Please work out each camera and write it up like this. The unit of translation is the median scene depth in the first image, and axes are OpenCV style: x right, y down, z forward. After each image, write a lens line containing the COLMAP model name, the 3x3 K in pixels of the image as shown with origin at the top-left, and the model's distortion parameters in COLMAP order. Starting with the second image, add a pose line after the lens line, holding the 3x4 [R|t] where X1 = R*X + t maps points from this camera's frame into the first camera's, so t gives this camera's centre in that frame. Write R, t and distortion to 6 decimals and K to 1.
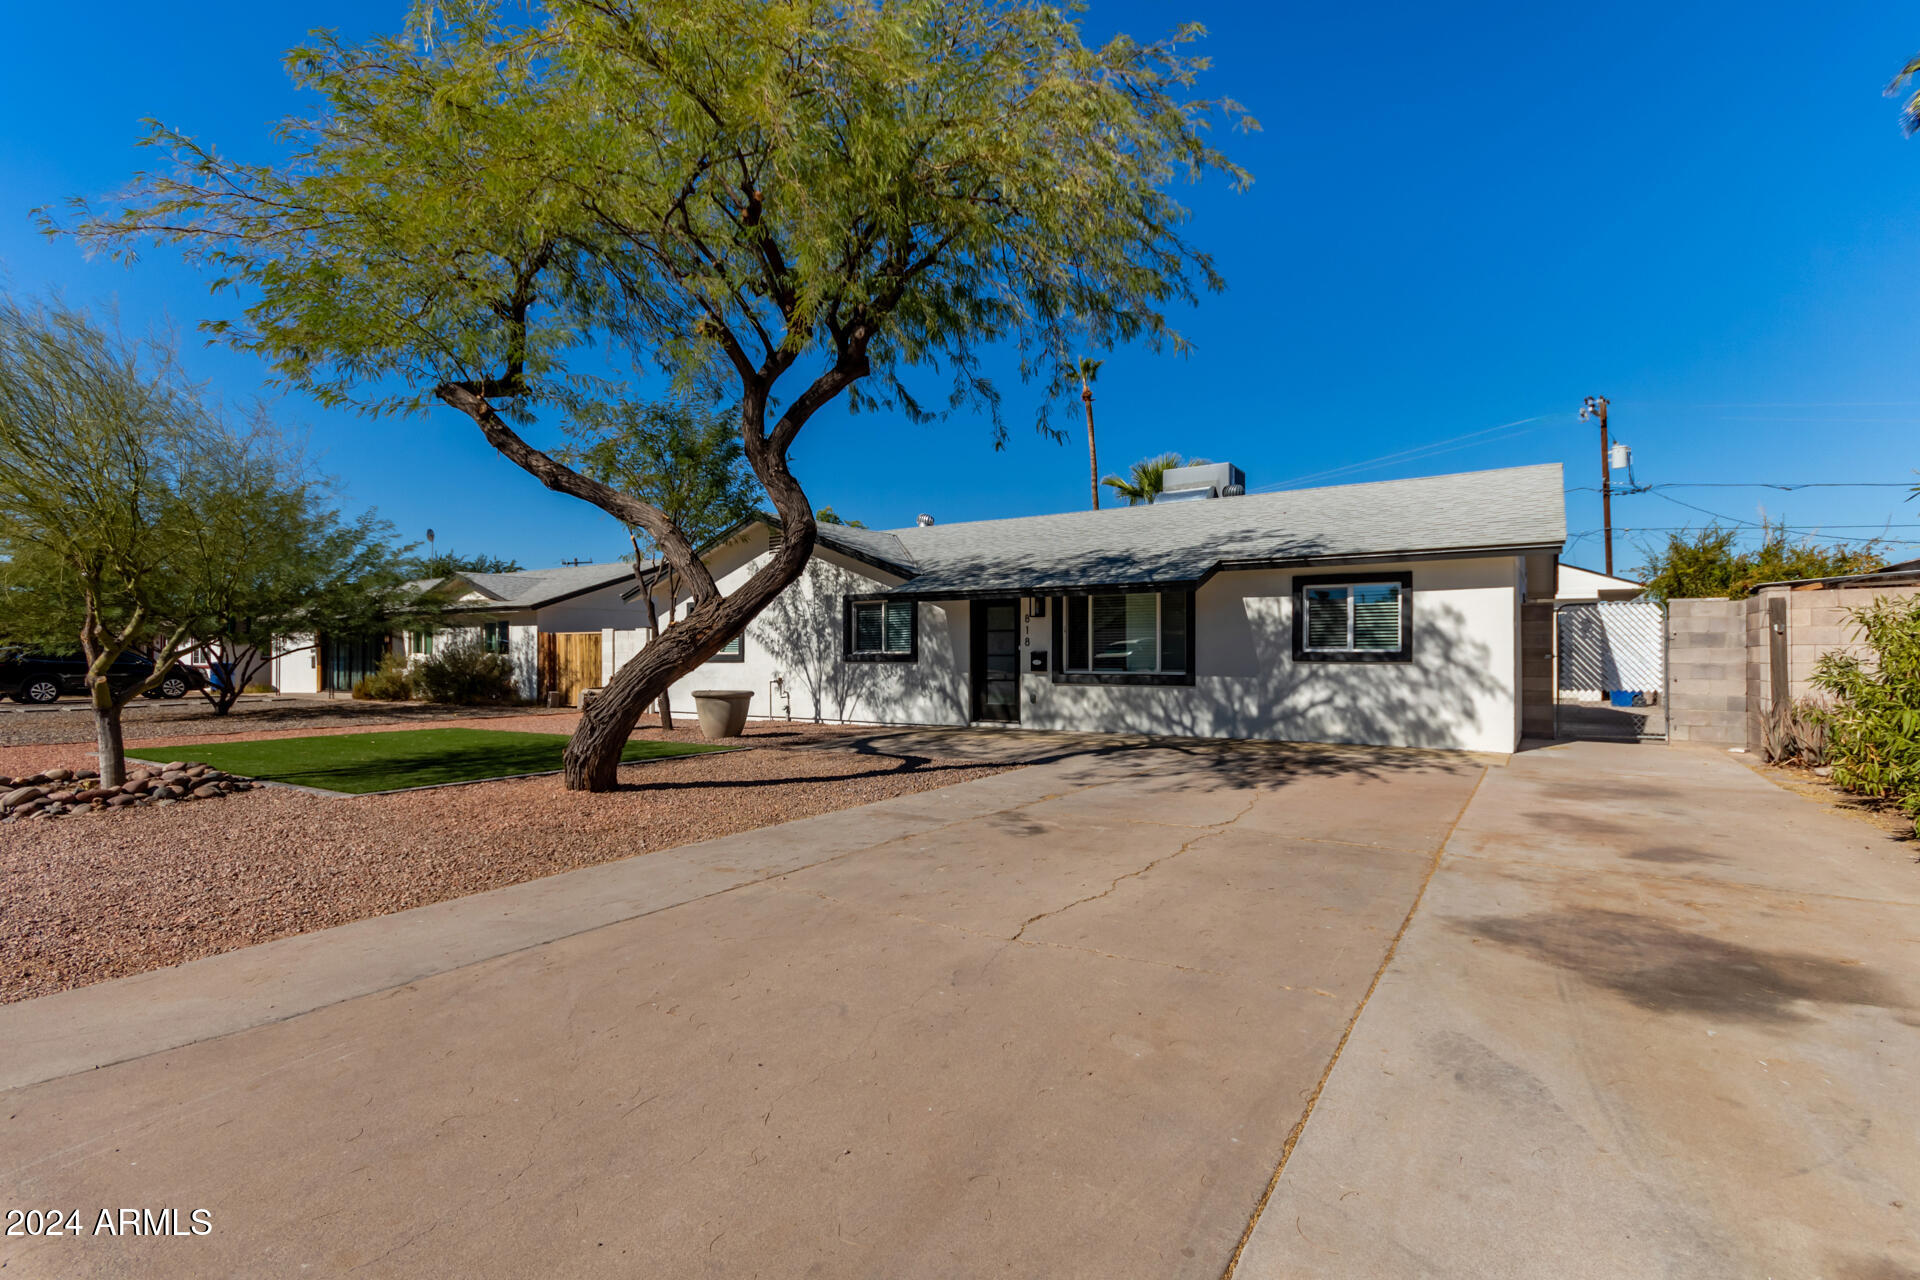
lens RADIAL K [[925.7, 0, 960.0], [0, 925.7, 640.0], [0, 0, 1]] dist [0.005953, 0.000326]
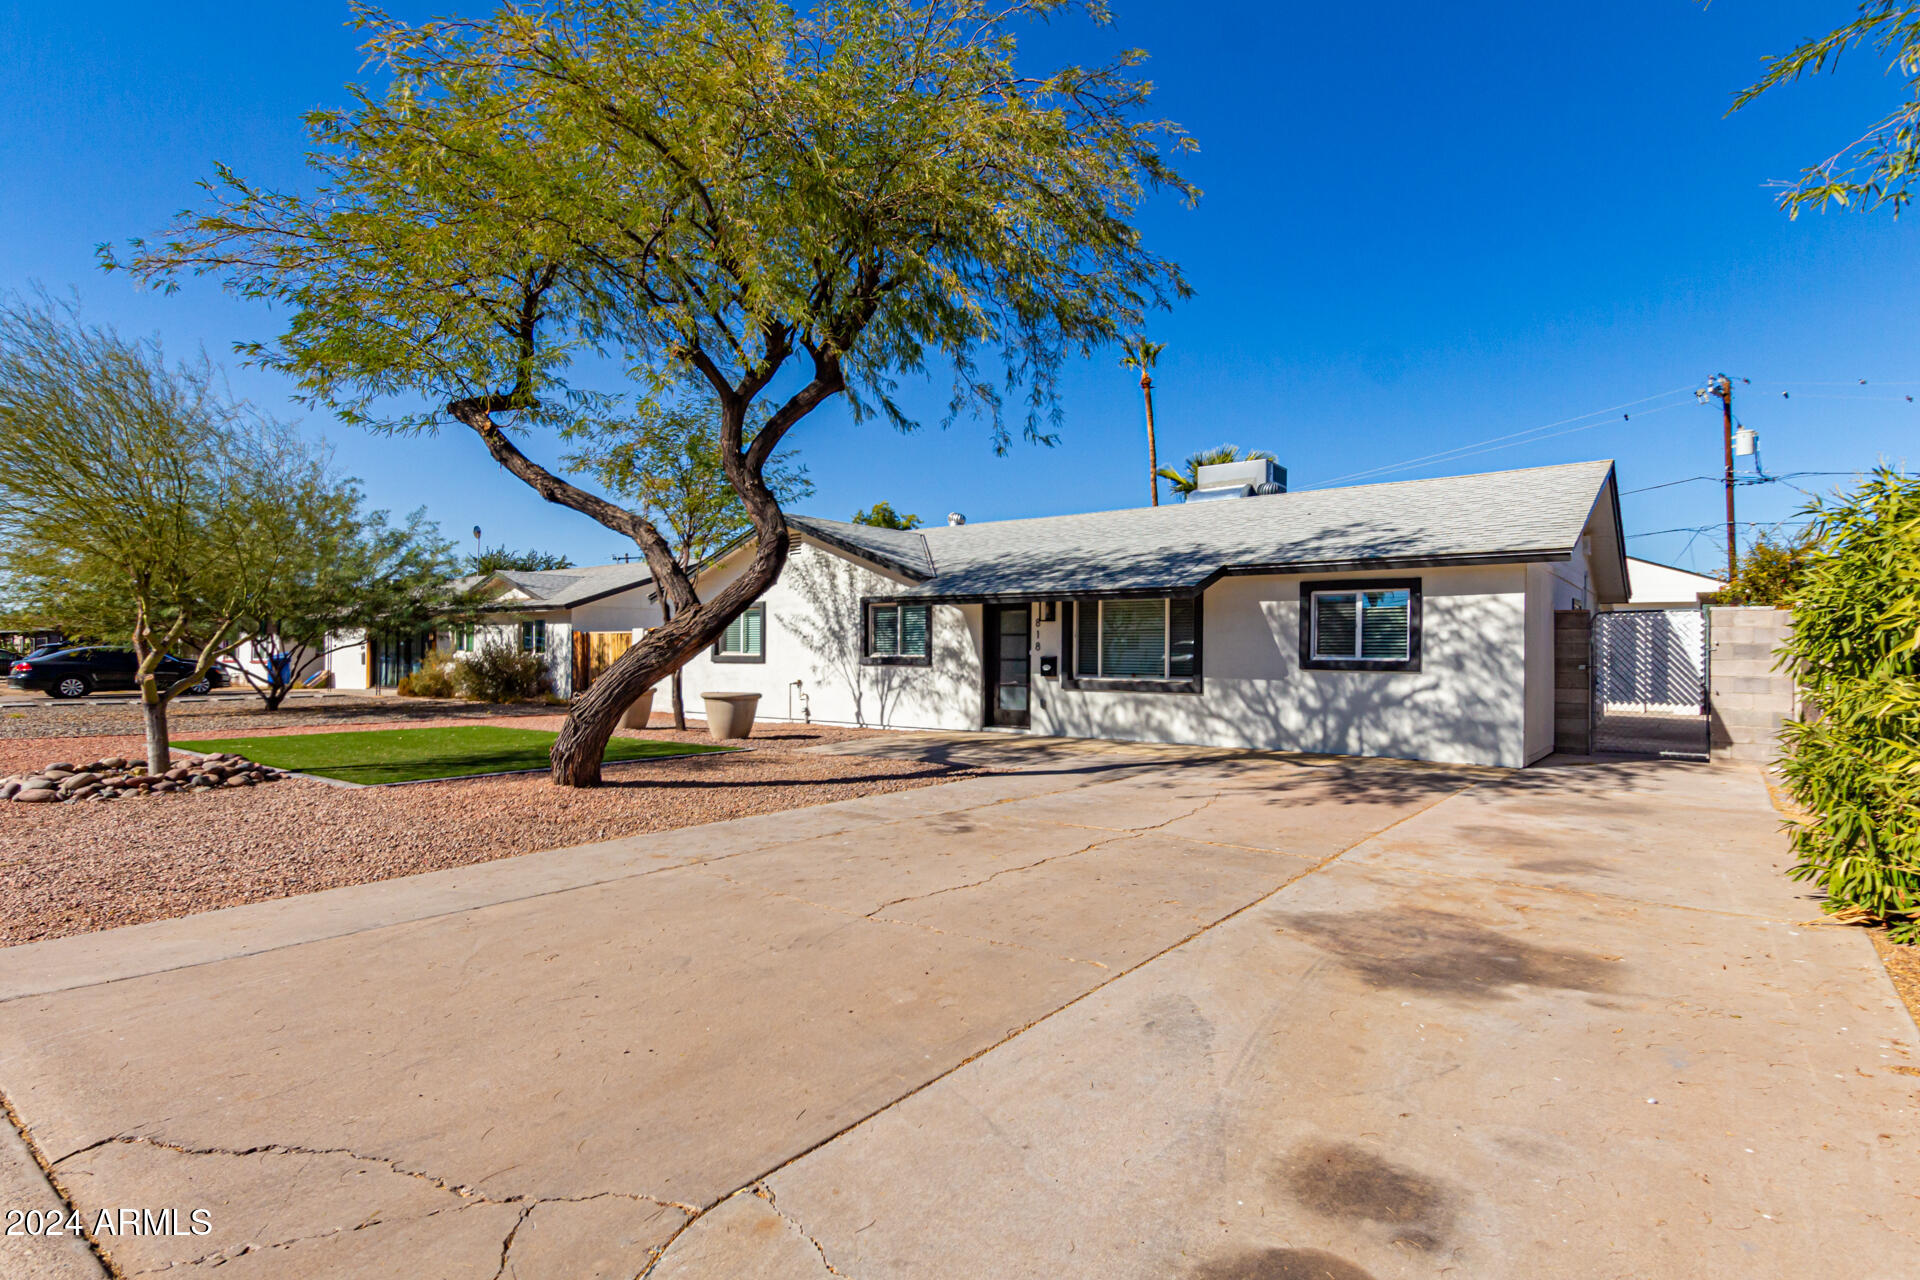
lens RADIAL K [[993.5, 0, 954.3], [0, 993.5, 641.2], [0, 0, 1]] dist [0.019419, -0.008998]
pose [[0.996425, 0.007581, -0.084140, 0.126192], [-0.007390, 0.999969, 0.002588, -0.009894], [0.084157, -0.001957, 0.996451, -0.101980]]
